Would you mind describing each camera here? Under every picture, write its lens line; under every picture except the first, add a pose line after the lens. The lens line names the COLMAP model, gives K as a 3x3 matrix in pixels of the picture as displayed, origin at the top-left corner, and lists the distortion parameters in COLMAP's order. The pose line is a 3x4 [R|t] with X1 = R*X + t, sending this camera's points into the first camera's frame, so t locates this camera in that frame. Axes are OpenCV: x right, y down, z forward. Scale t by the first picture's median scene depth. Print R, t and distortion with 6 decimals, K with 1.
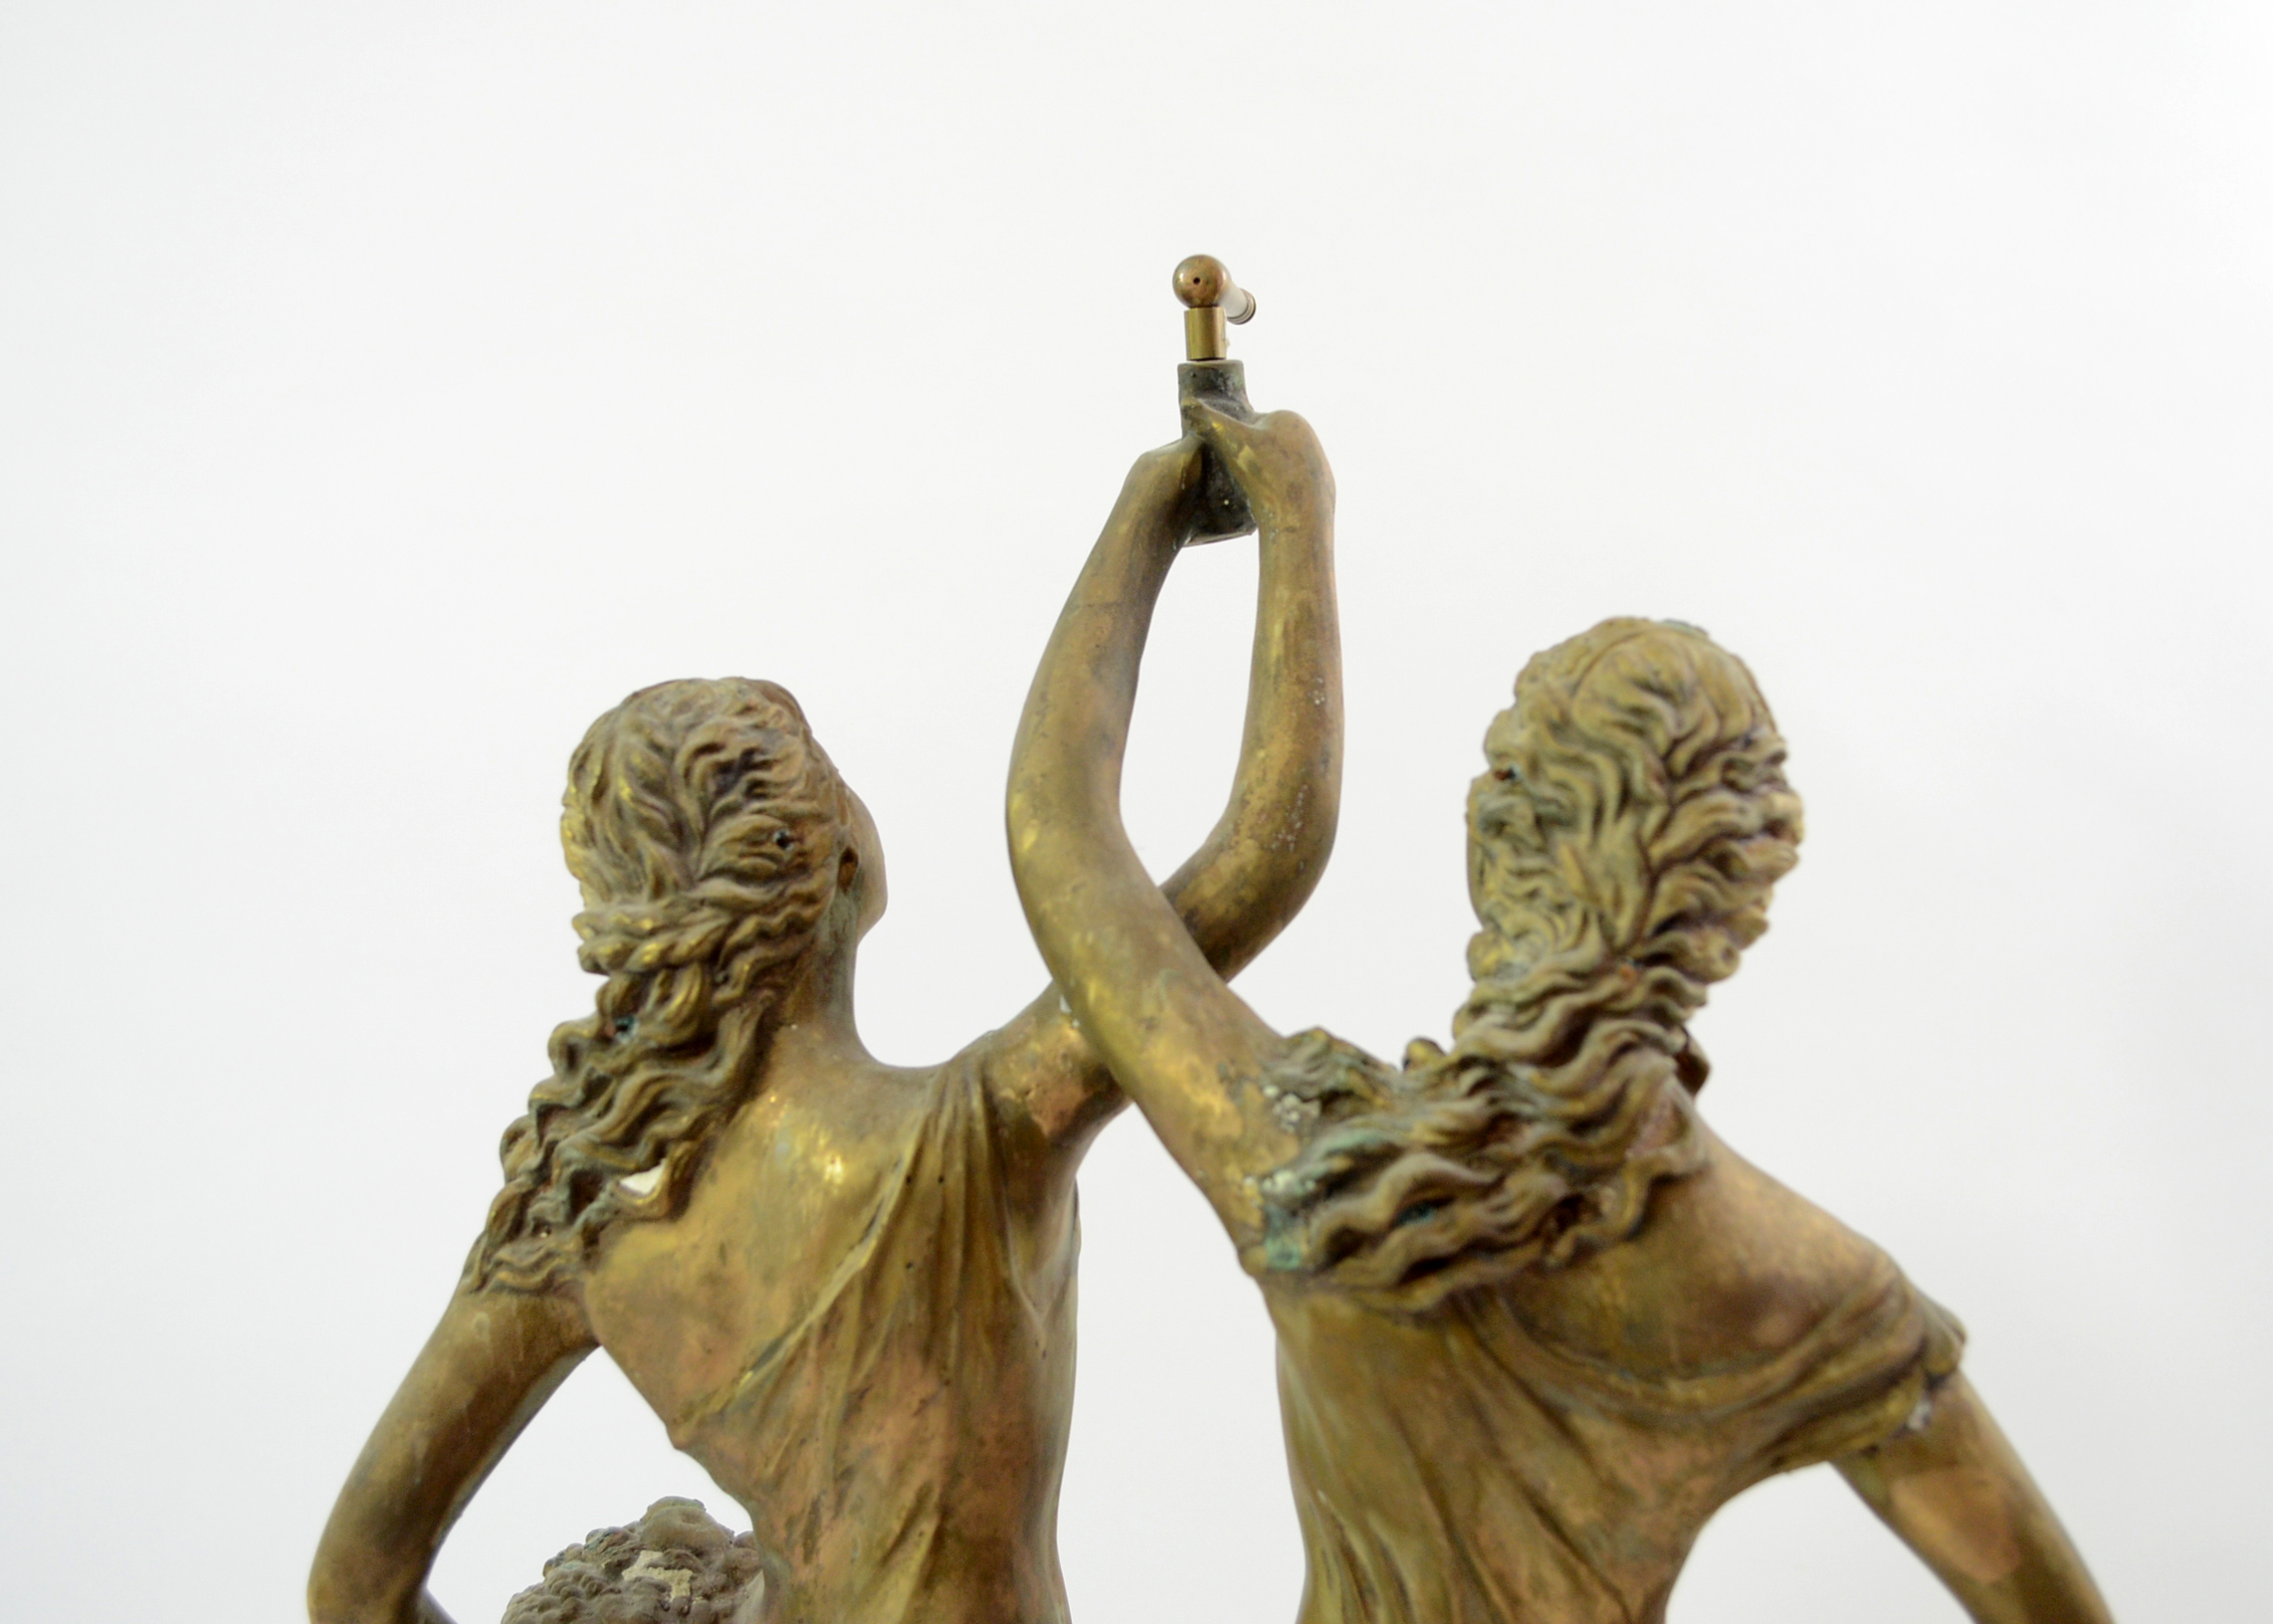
lens RADIAL K [[2416.1, 0, 1138.3], [0, 2416.1, 819.1], [0, 0, 1]] dist [-0.019254, 0.000000]
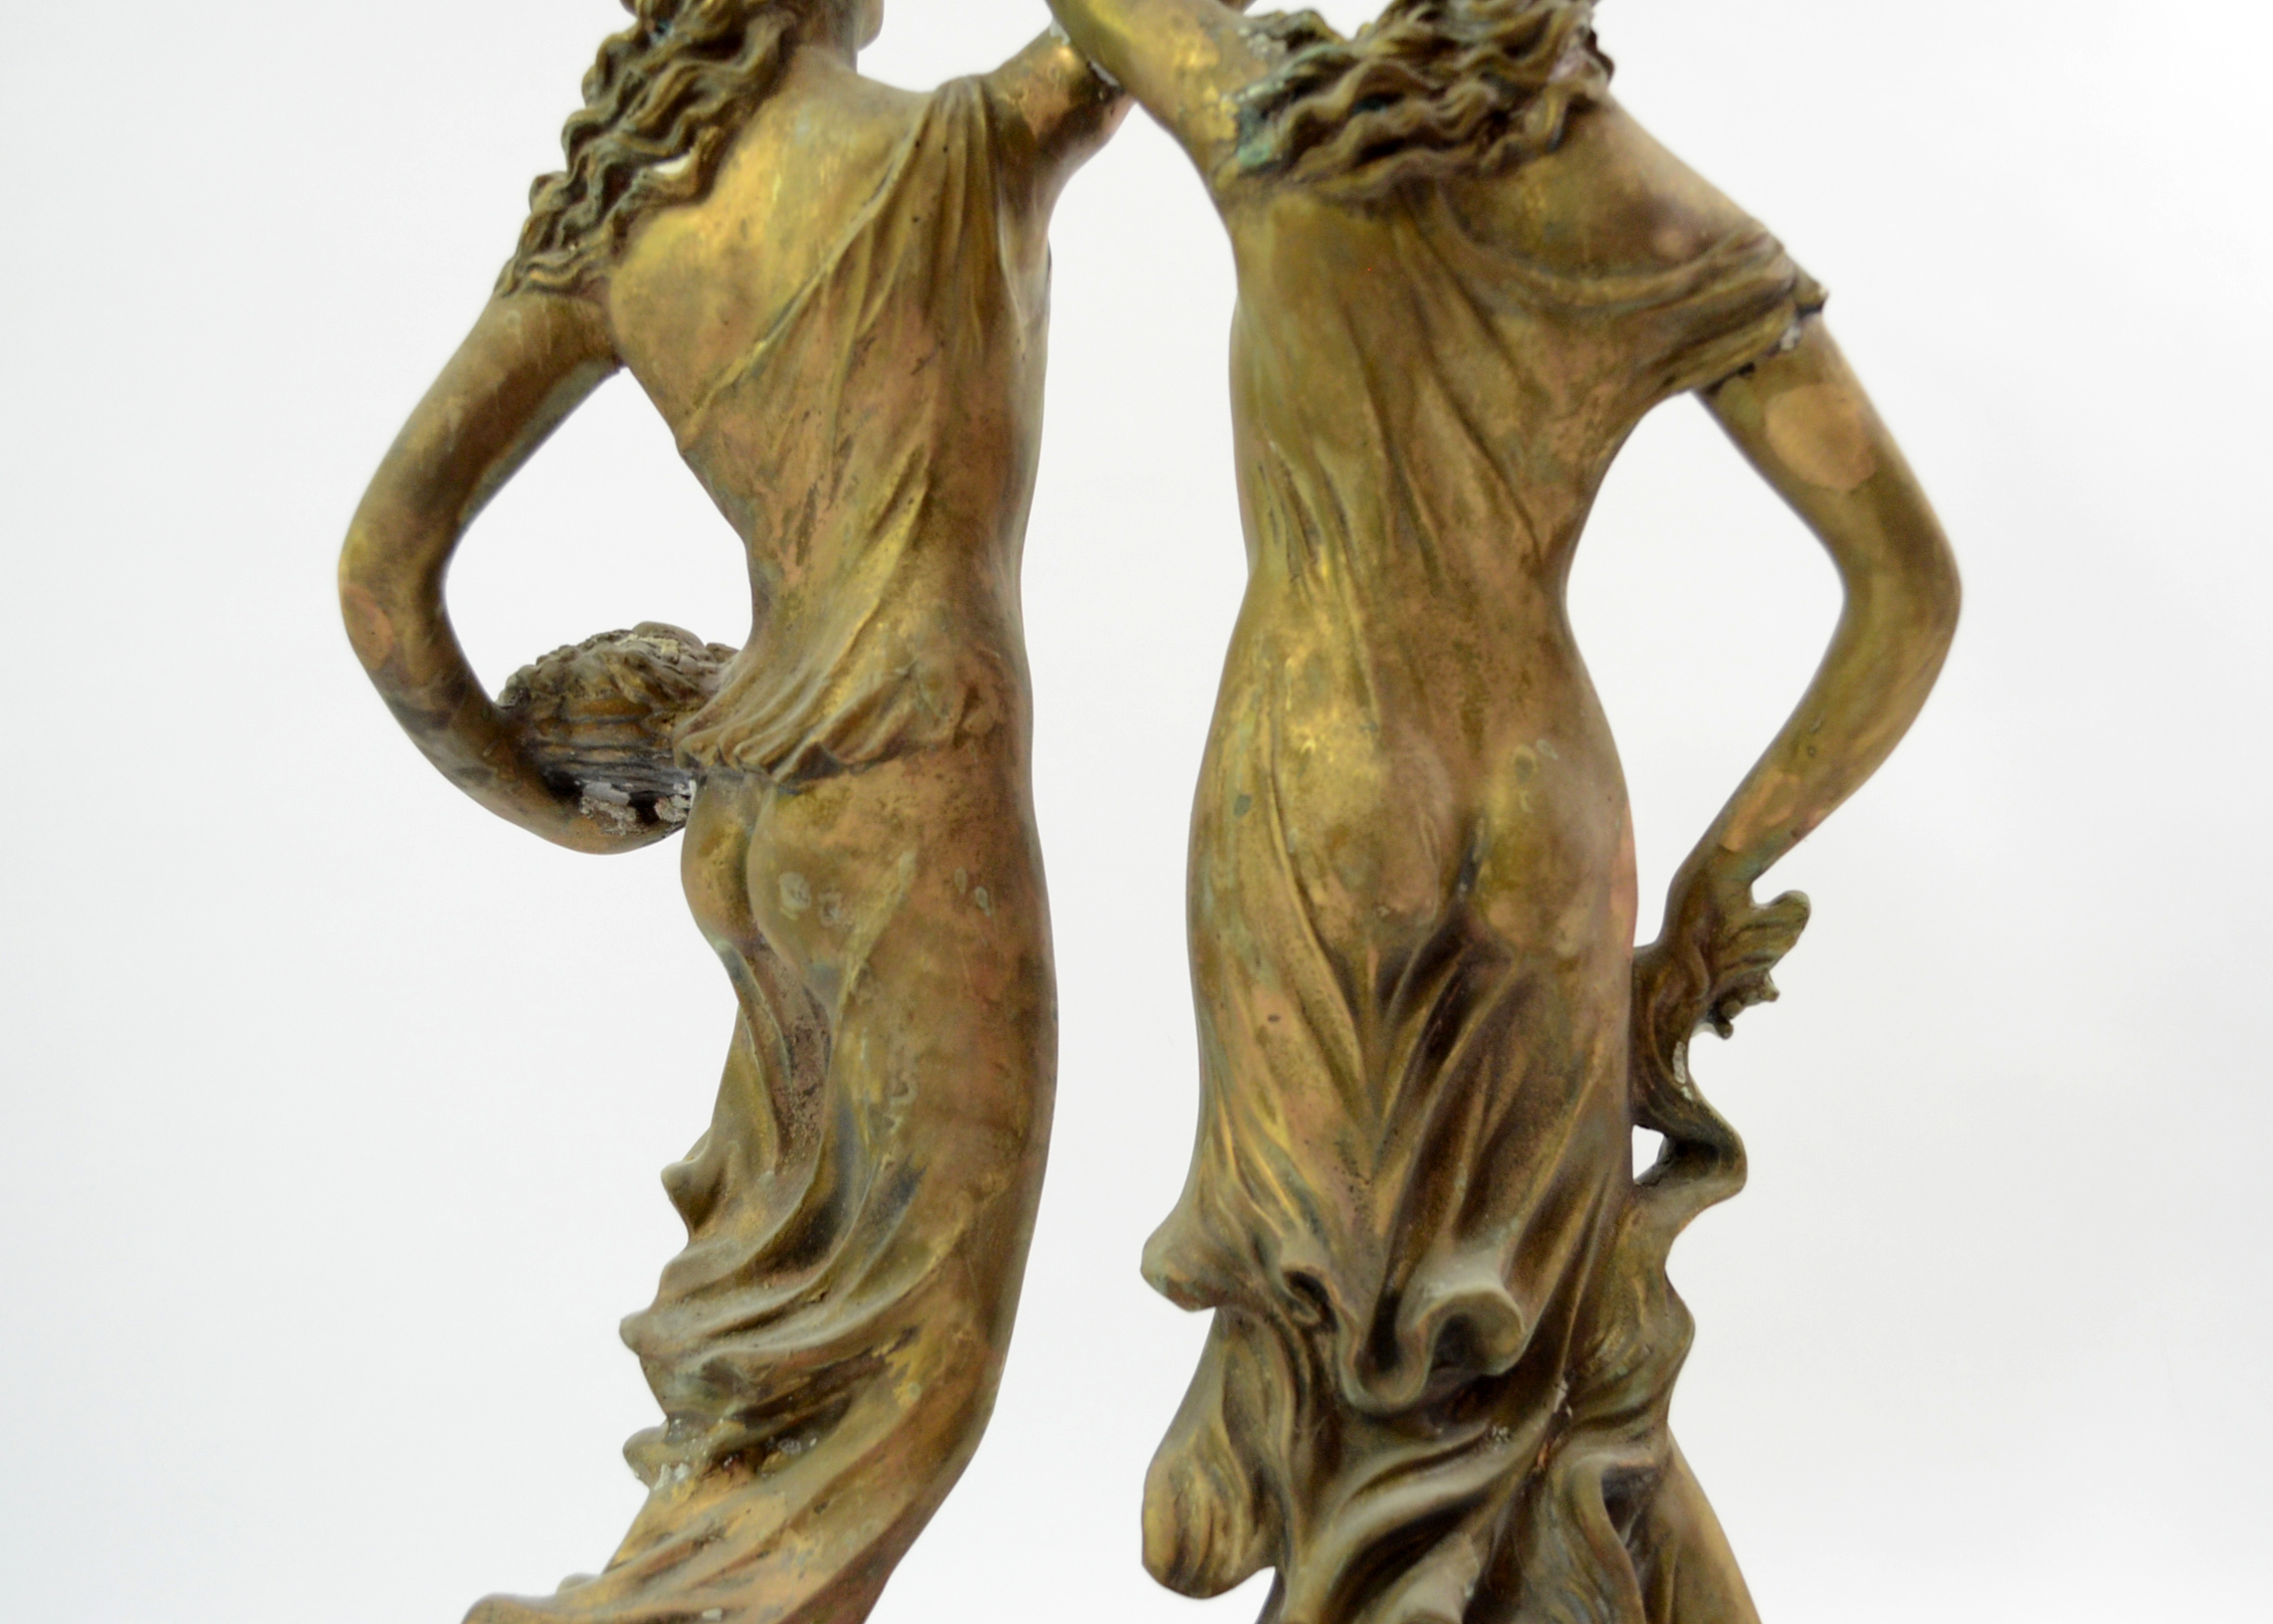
lens RADIAL K [[2416.1, 0, 1140.2], [0, 2416.1, 801.0], [0, 0, 1]] dist [-0.019254, 0.000000]
pose [[0.996635, 0.026847, 0.077440, -0.069722], [-0.022840, 0.998377, -0.052166, 0.510107], [-0.078715, 0.050222, 0.995631, -0.118928]]
